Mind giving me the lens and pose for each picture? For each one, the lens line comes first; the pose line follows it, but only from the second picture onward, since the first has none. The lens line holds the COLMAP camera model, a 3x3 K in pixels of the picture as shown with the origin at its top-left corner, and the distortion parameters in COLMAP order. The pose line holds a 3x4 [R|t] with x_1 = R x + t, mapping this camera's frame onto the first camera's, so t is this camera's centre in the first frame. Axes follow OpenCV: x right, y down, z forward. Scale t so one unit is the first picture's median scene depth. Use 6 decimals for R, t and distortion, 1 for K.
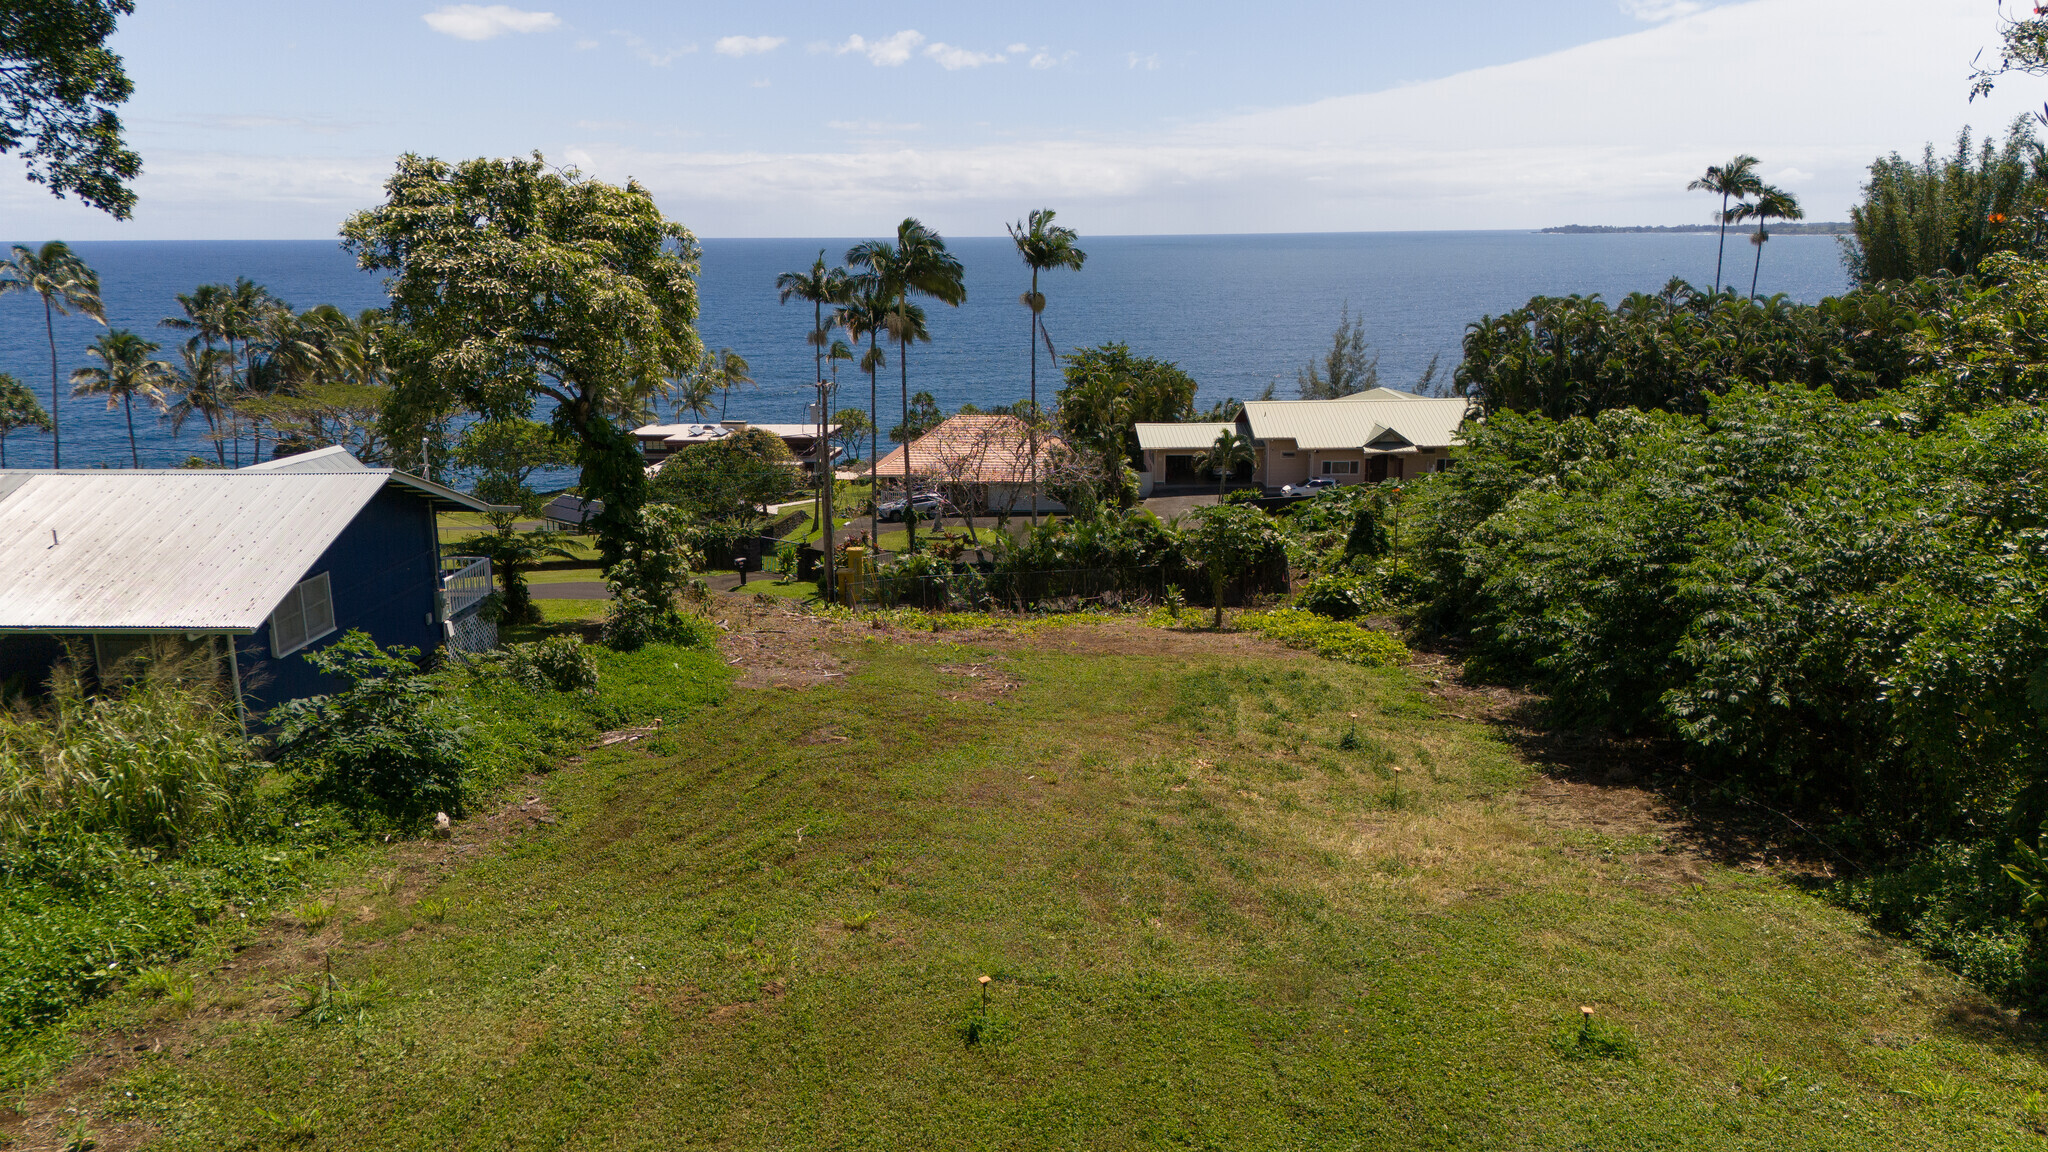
lens RADIAL K [[1505.8, 0, 1030.6], [0, 1505.8, 573.5], [0, 0, 1]] dist [0.083893, -0.086745]
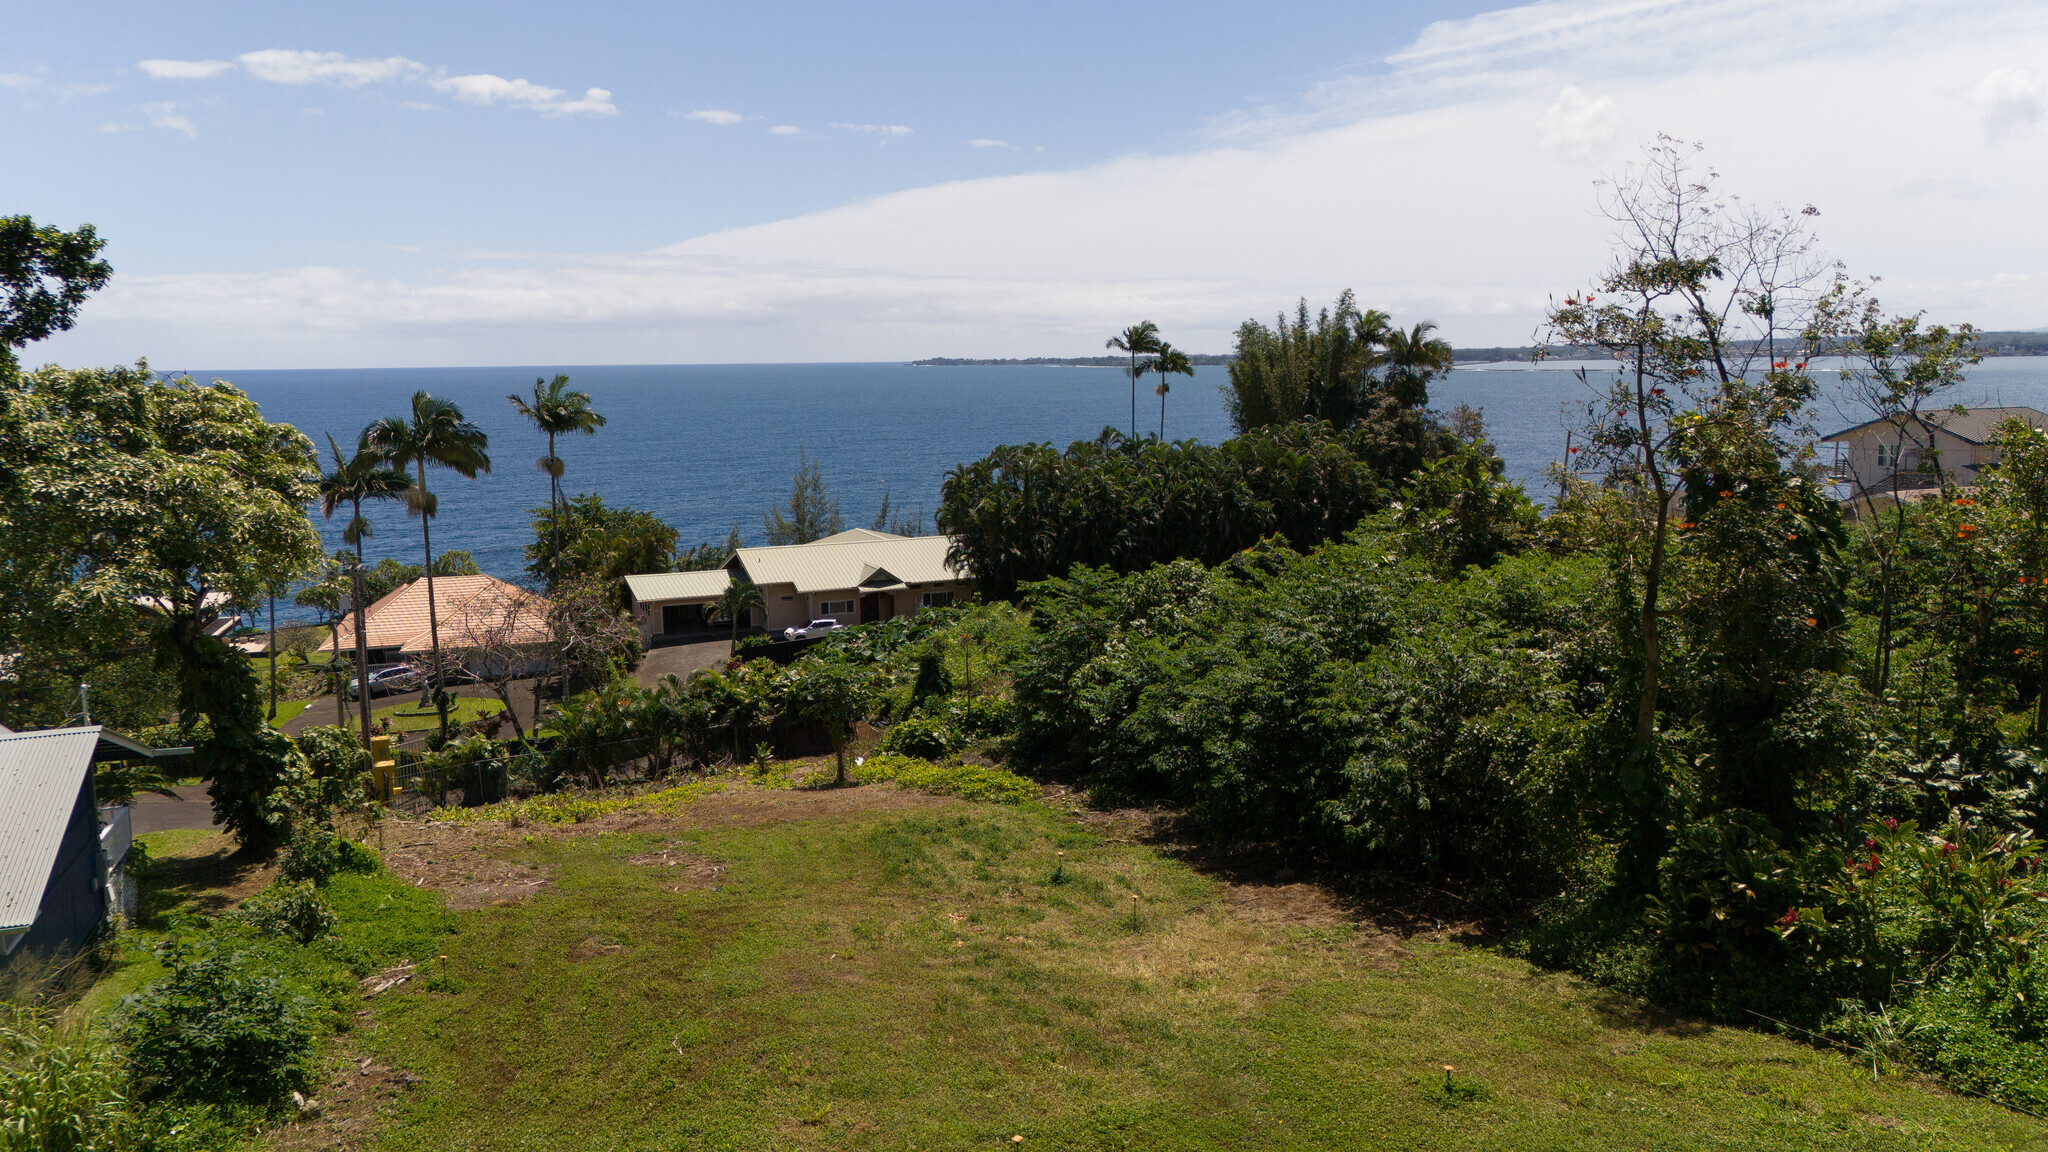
lens RADIAL K [[1505.8, 0, 1030.6], [0, 1505.8, 573.5], [0, 0, 1]] dist [0.083893, -0.086745]
pose [[0.923283, -0.061005, 0.379245, -0.189082], [0.092532, 0.993556, -0.065450, -0.036404], [-0.372808, 0.095521, 0.922979, -0.051058]]
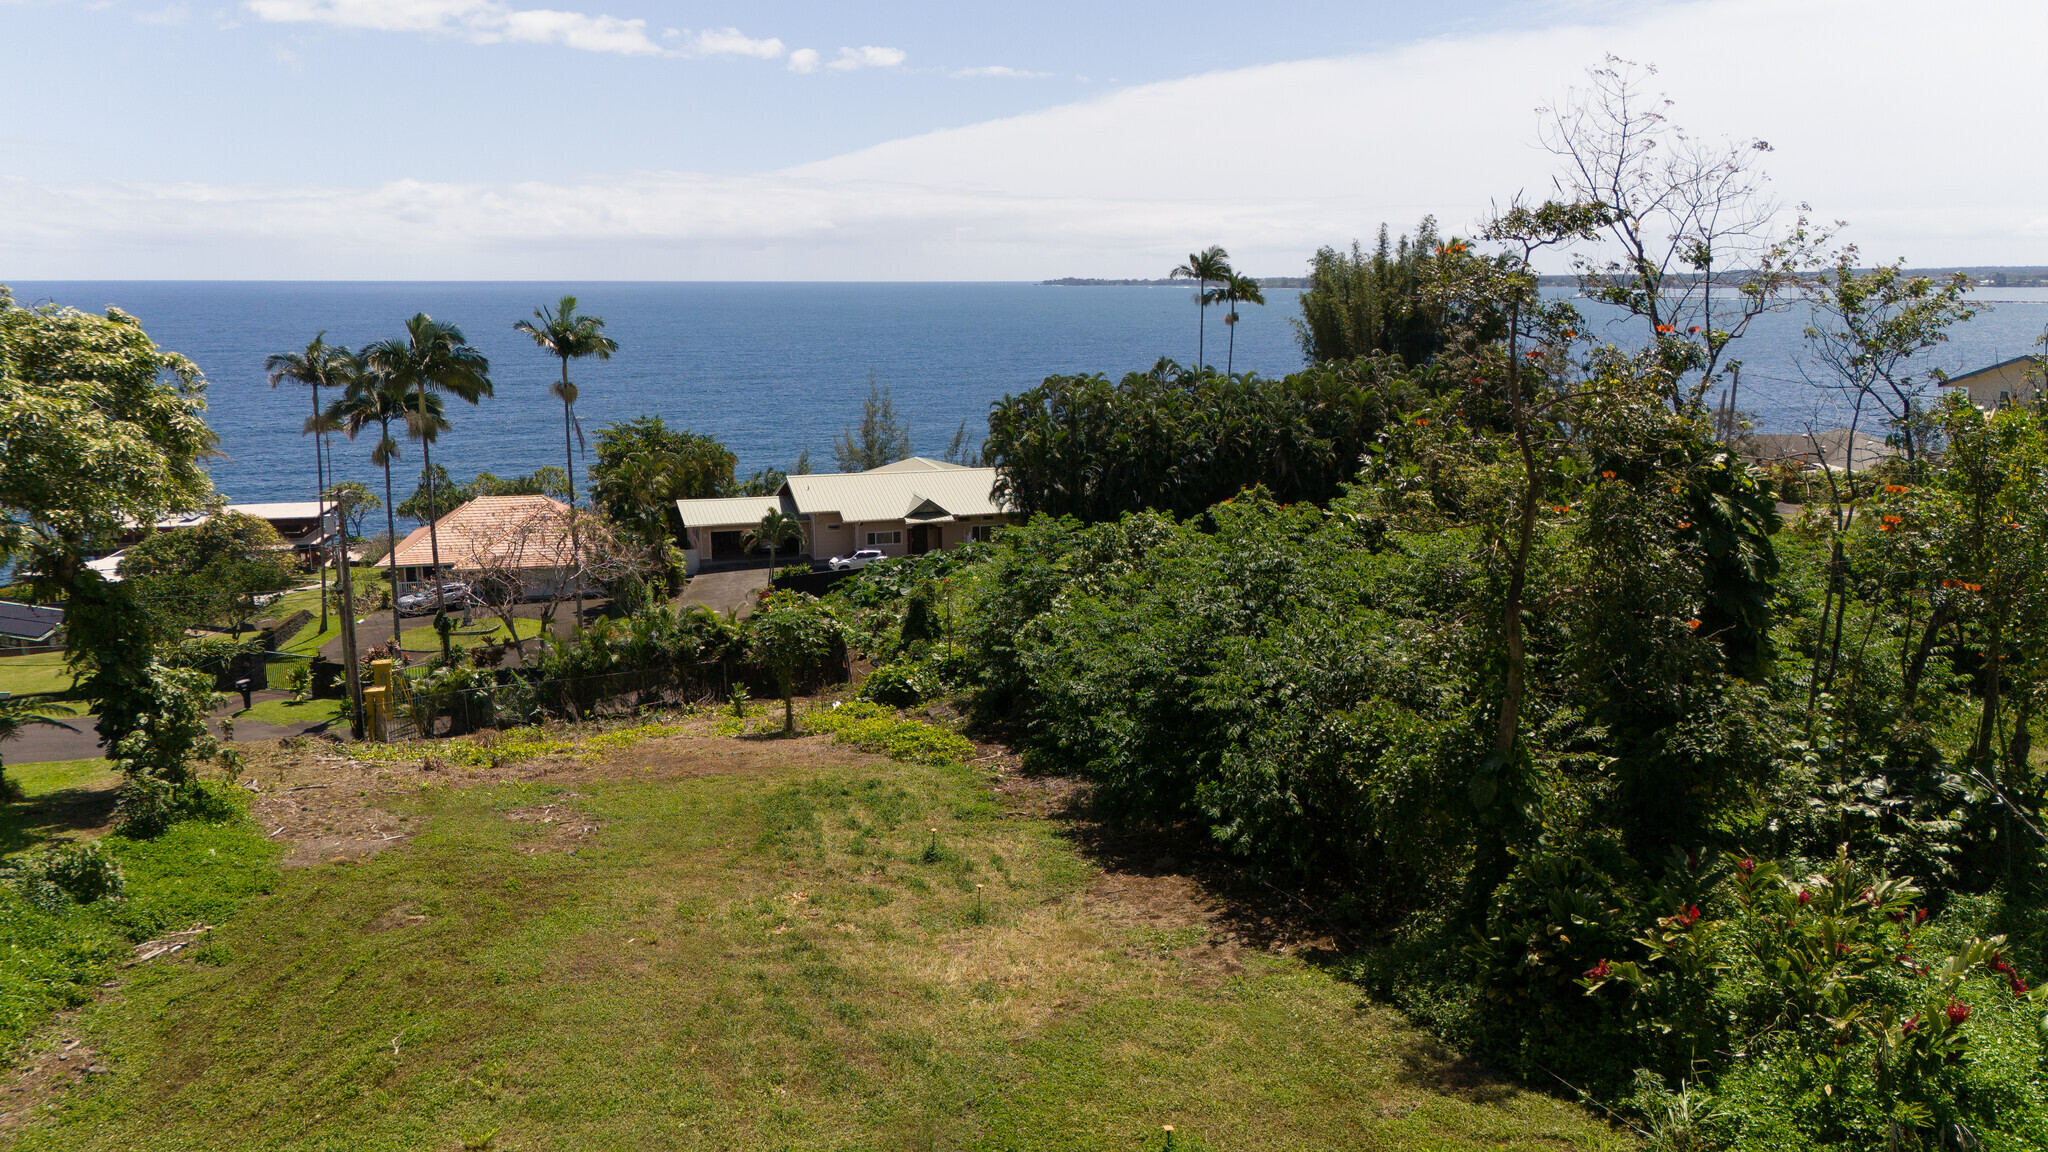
lens RADIAL K [[1505.8, 0, 1030.6], [0, 1505.8, 573.5], [0, 0, 1]] dist [0.083893, -0.086745]
pose [[0.952771, -0.052884, 0.299049, -0.026237], [0.061971, 0.997857, -0.020979, -0.051264], [-0.297299, 0.038521, 0.954007, -0.040764]]
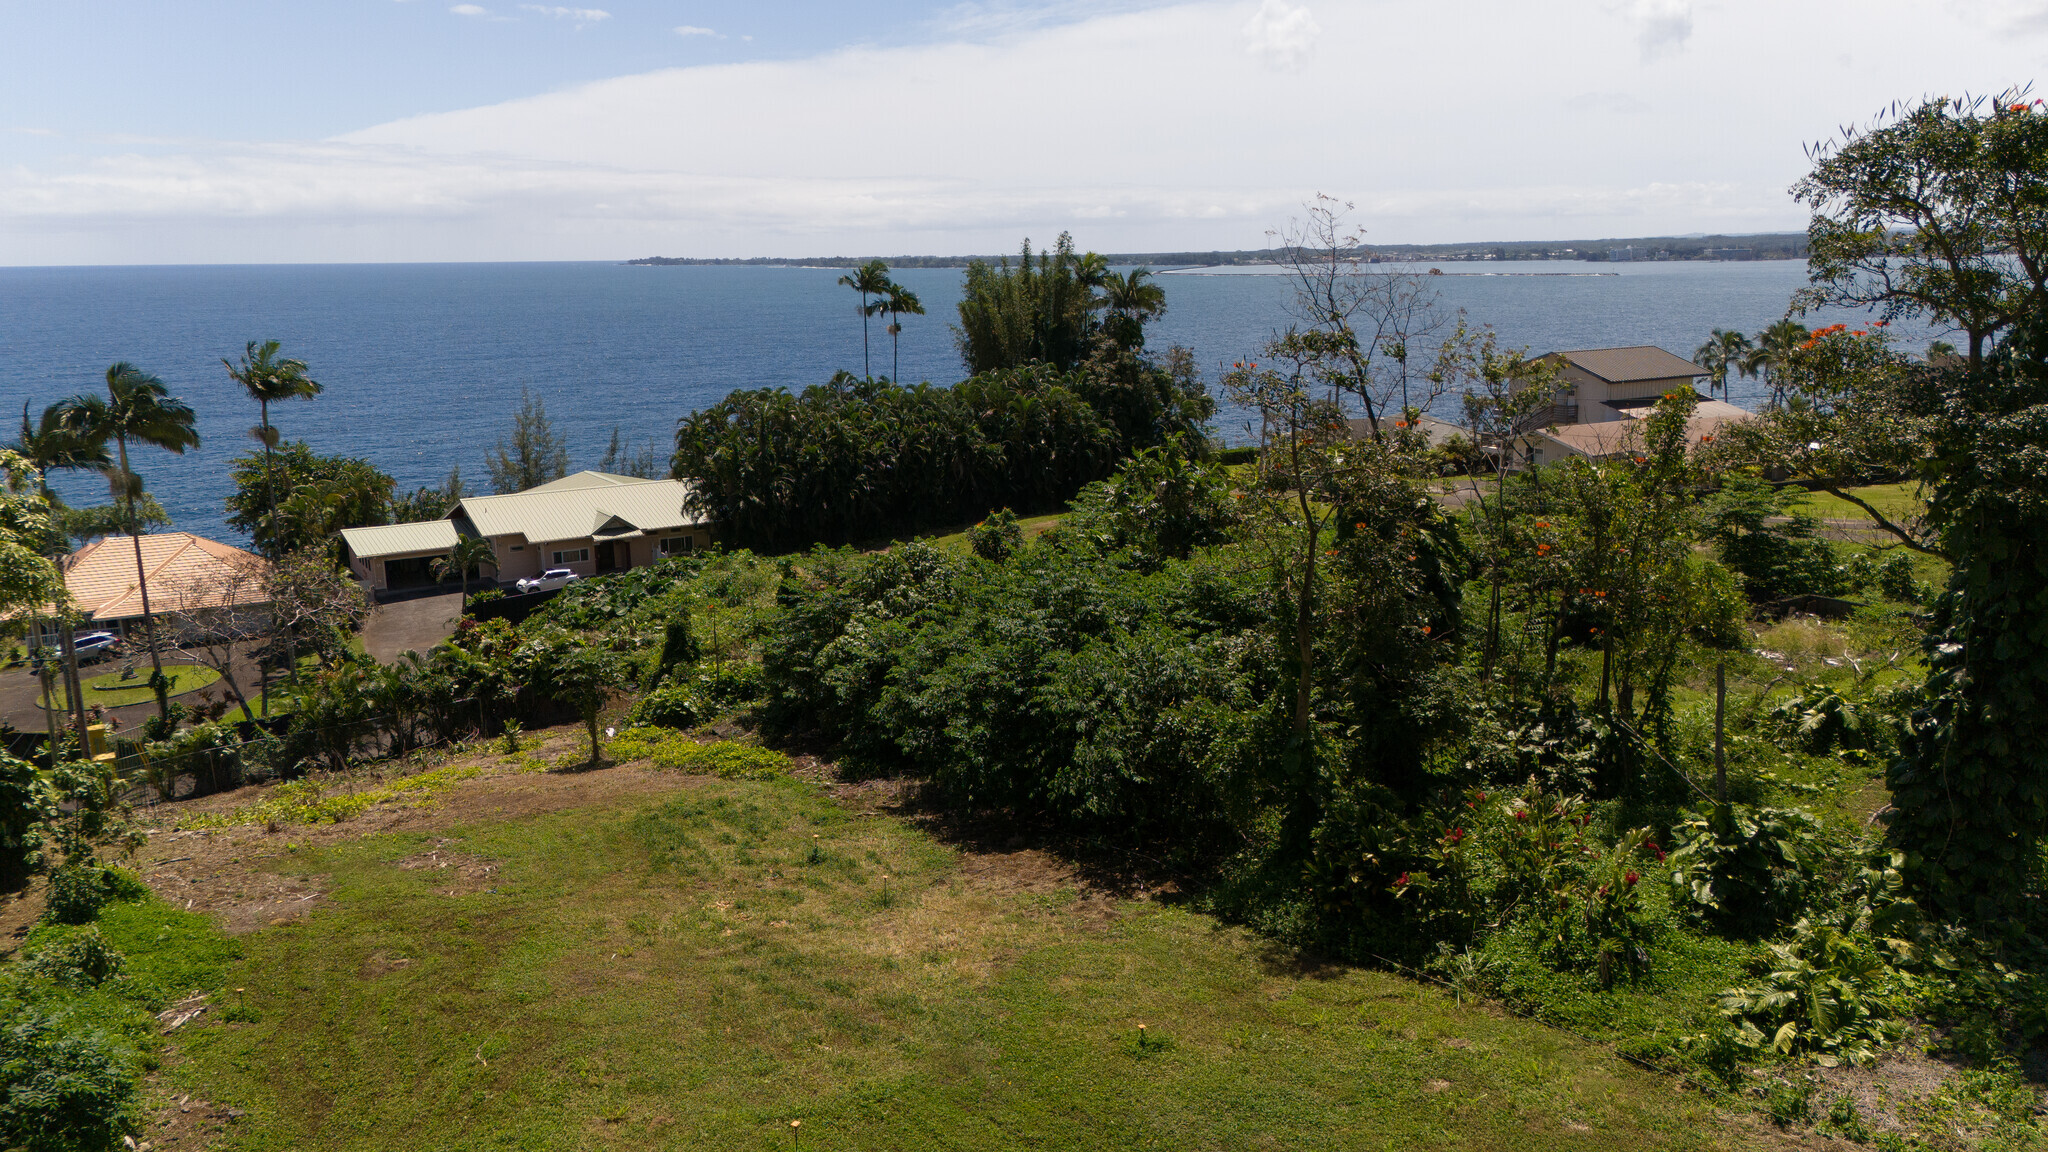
lens RADIAL K [[1505.8, 0, 1030.6], [0, 1505.8, 573.5], [0, 0, 1]] dist [0.083893, -0.086745]
pose [[0.841832, -0.114293, 0.527499, -0.231844], [0.124875, 0.992049, 0.015660, -0.101572], [-0.525095, 0.052689, 0.849411, -0.148767]]
